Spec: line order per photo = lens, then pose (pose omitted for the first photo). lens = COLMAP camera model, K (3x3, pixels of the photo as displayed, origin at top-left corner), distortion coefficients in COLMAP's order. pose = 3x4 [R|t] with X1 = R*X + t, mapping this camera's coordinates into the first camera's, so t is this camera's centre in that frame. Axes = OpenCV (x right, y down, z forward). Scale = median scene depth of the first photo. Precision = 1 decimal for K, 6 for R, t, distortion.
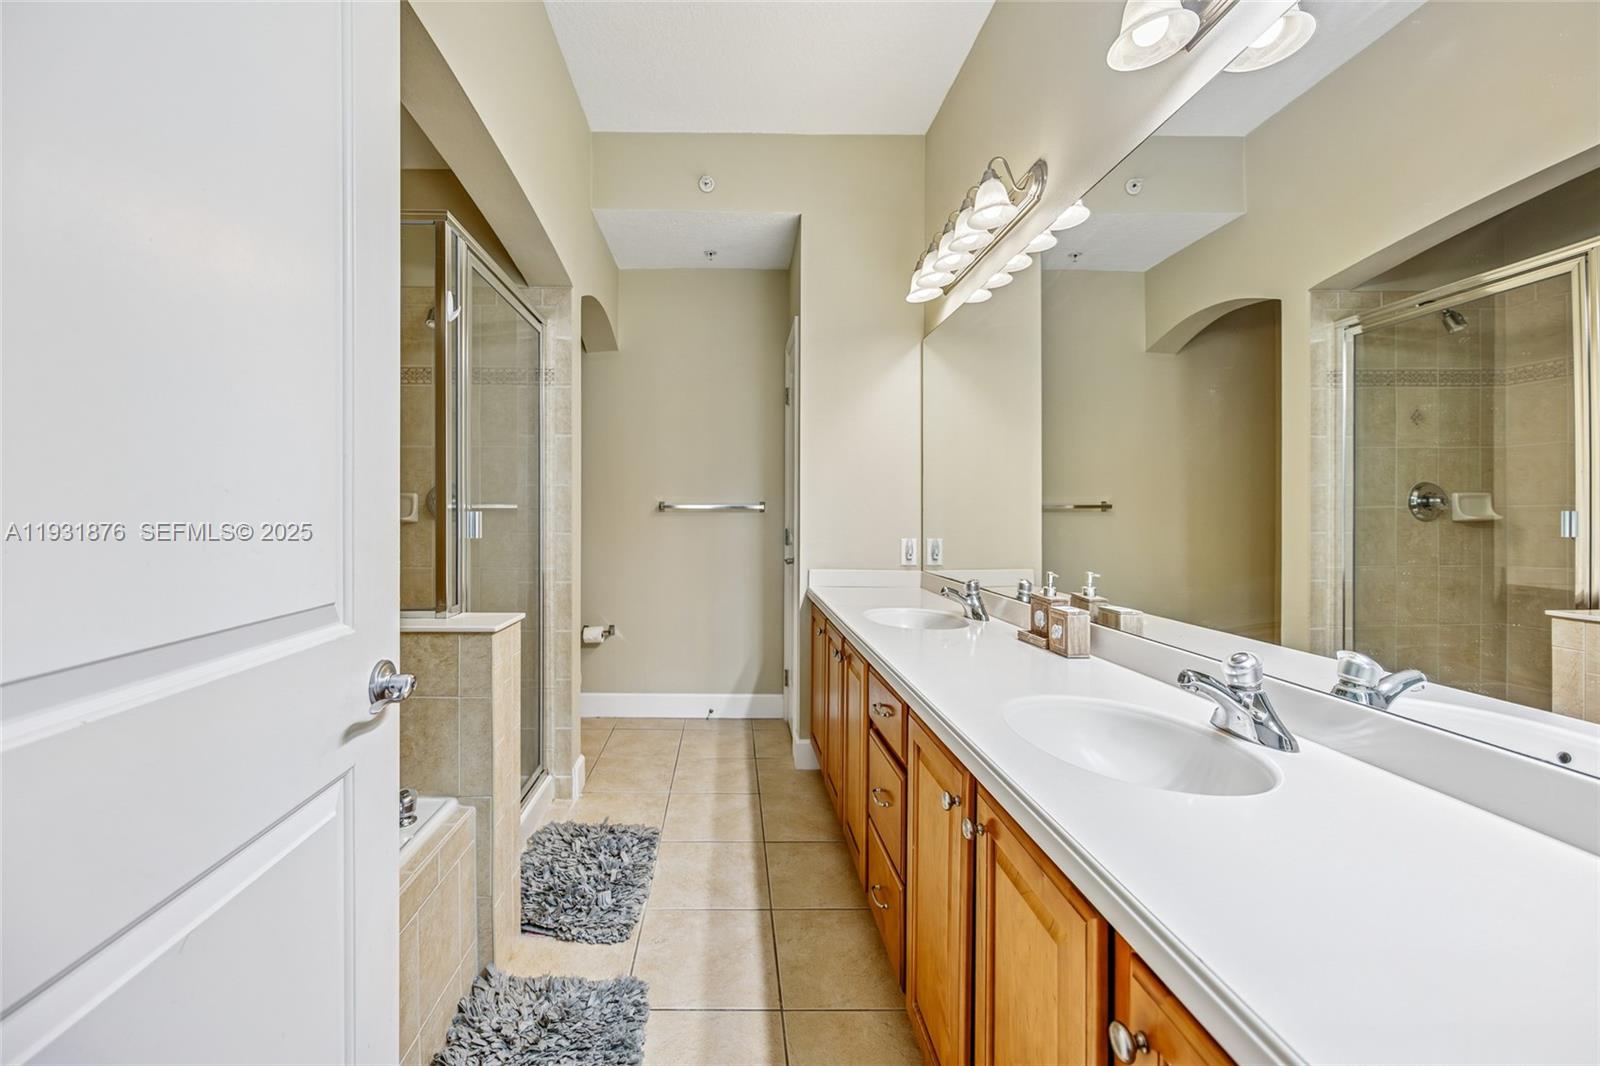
lens RADIAL K [[647.1, 0, 794.9], [0, 647.1, 529.4], [0, 0, 1]] dist [0.003401, 0.000267]
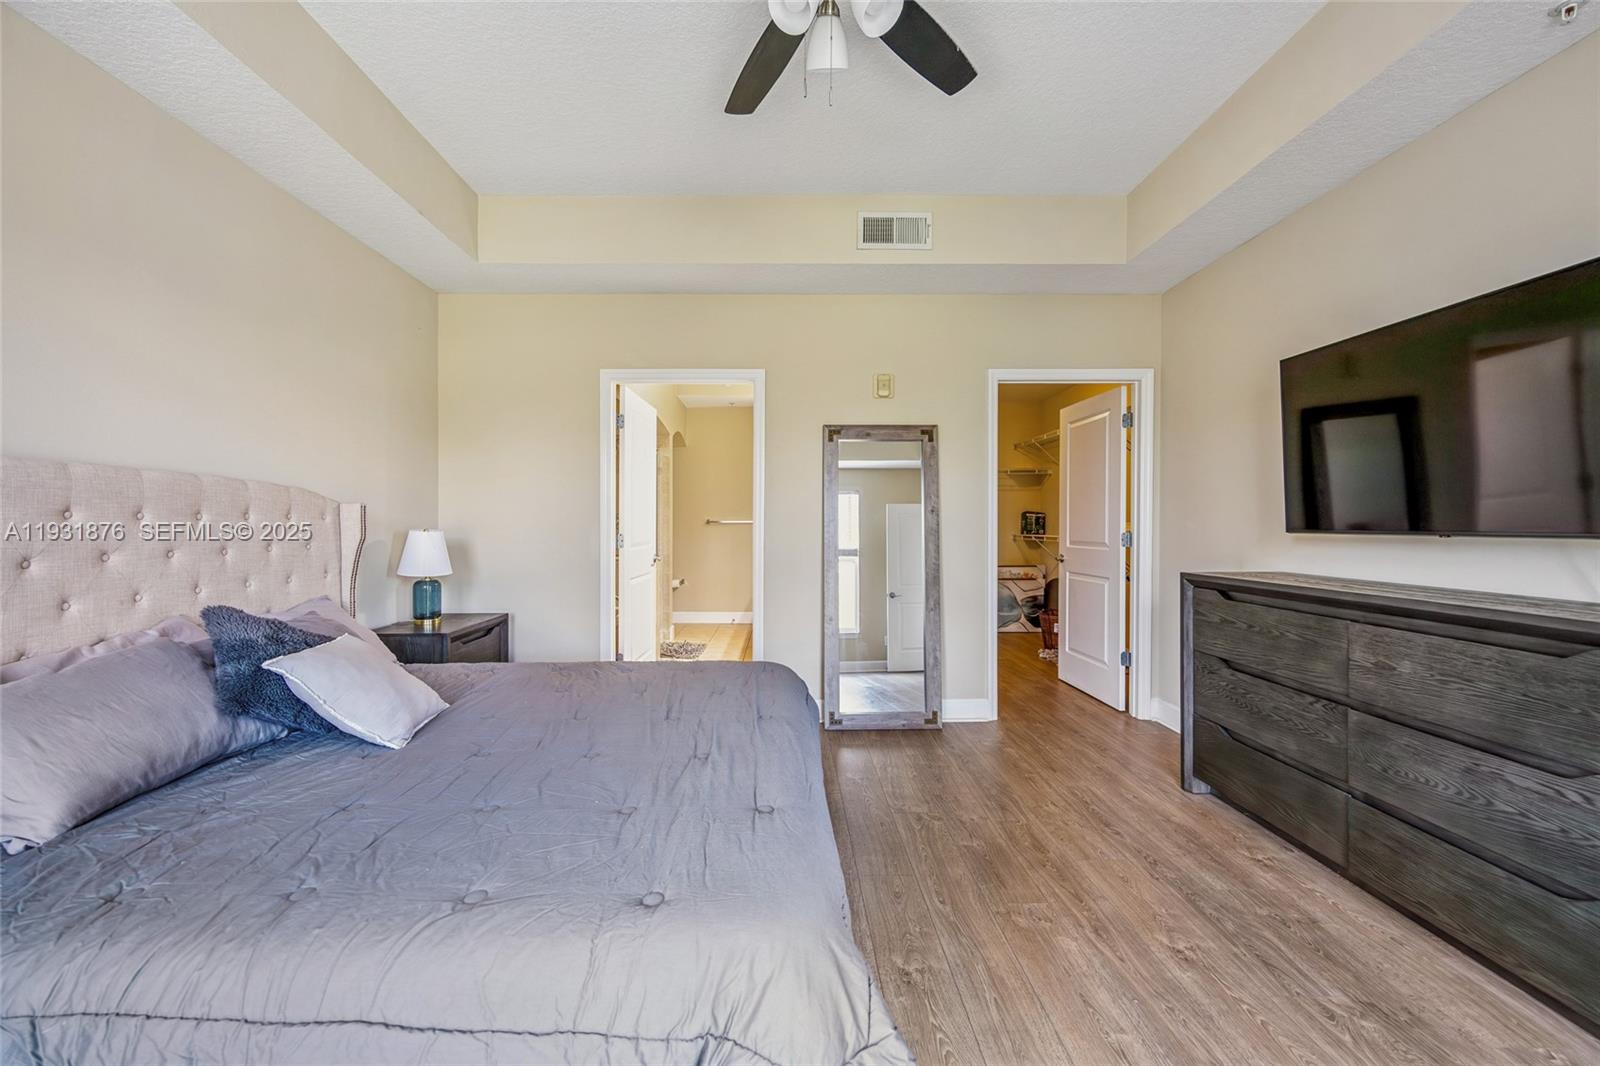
lens RADIAL K [[647.1, 0, 794.9], [0, 647.1, 529.4], [0, 0, 1]] dist [0.003401, 0.000267]
pose [[0.995929, 0.005796, -0.089951, 0.308116], [-0.005205, 0.999963, 0.006798, -0.022203], [0.089987, -0.006302, 0.995923, -1.247611]]
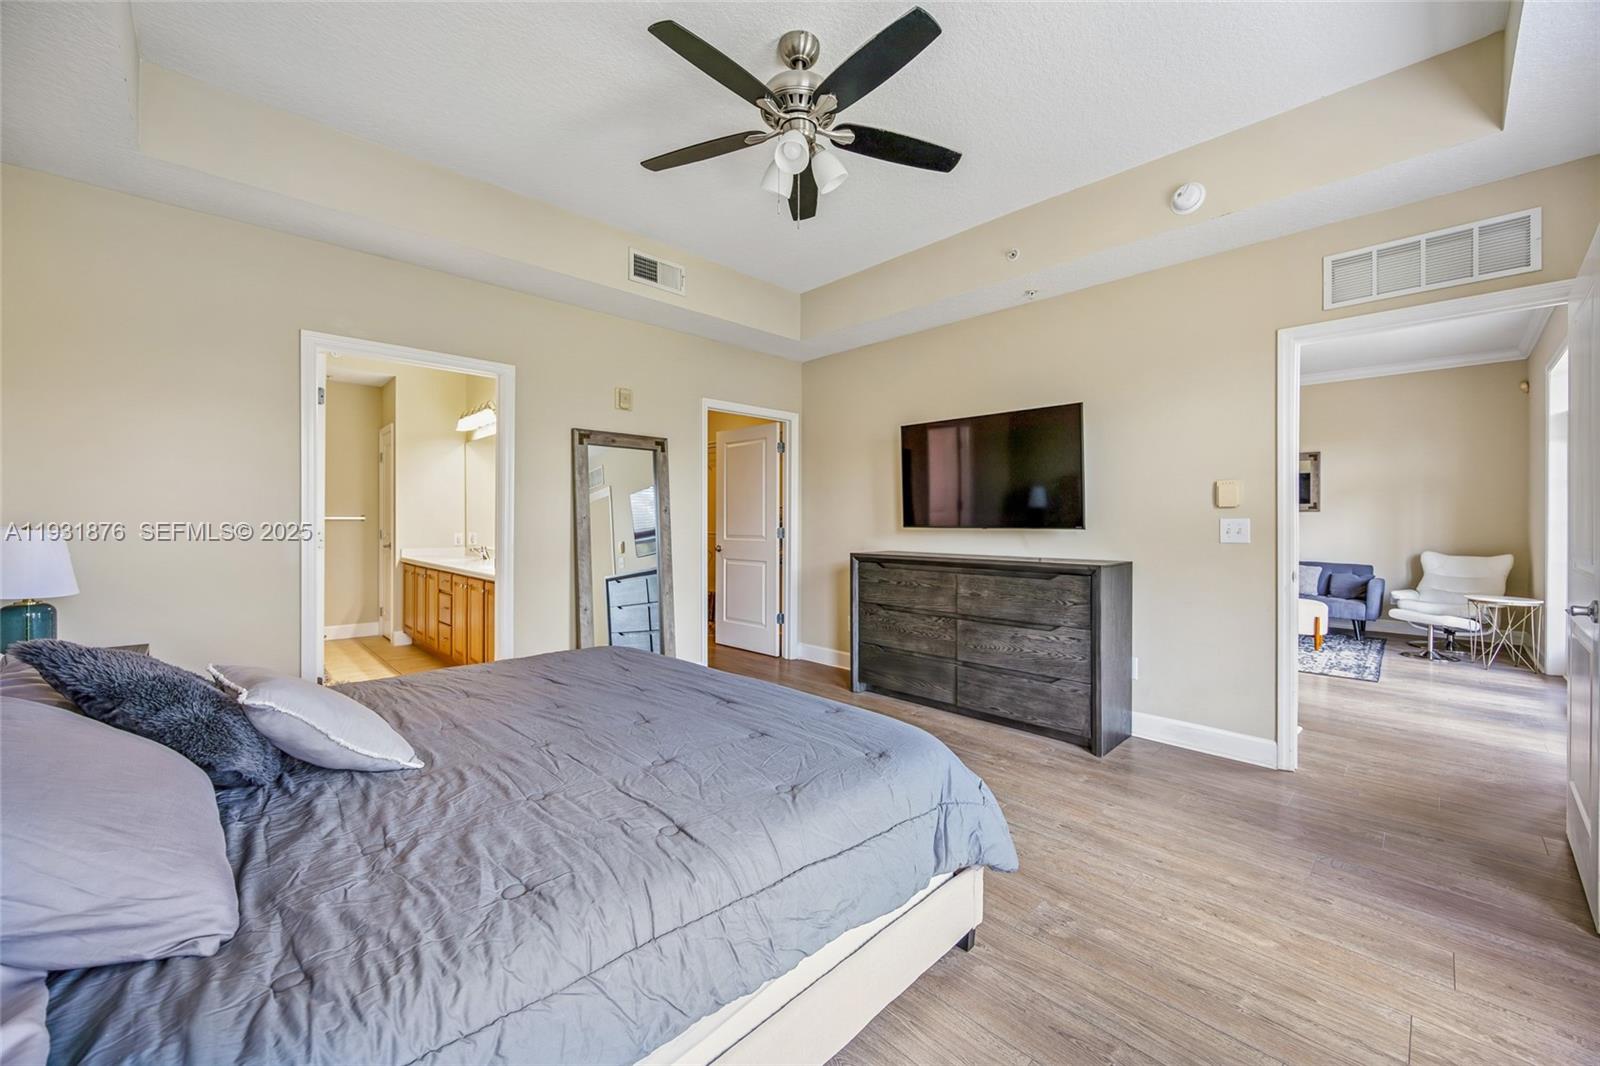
lens RADIAL K [[612.6, 0, 810.3], [0, 612.6, 525.5], [0, 0, 1]] dist [0.001635, 0.000144]
pose [[0.781998, 0.004279, 0.623267, -0.174155], [-0.005831, 0.999983, 0.000451, -0.018245], [-0.623254, -0.003987, 0.782009, -1.289852]]
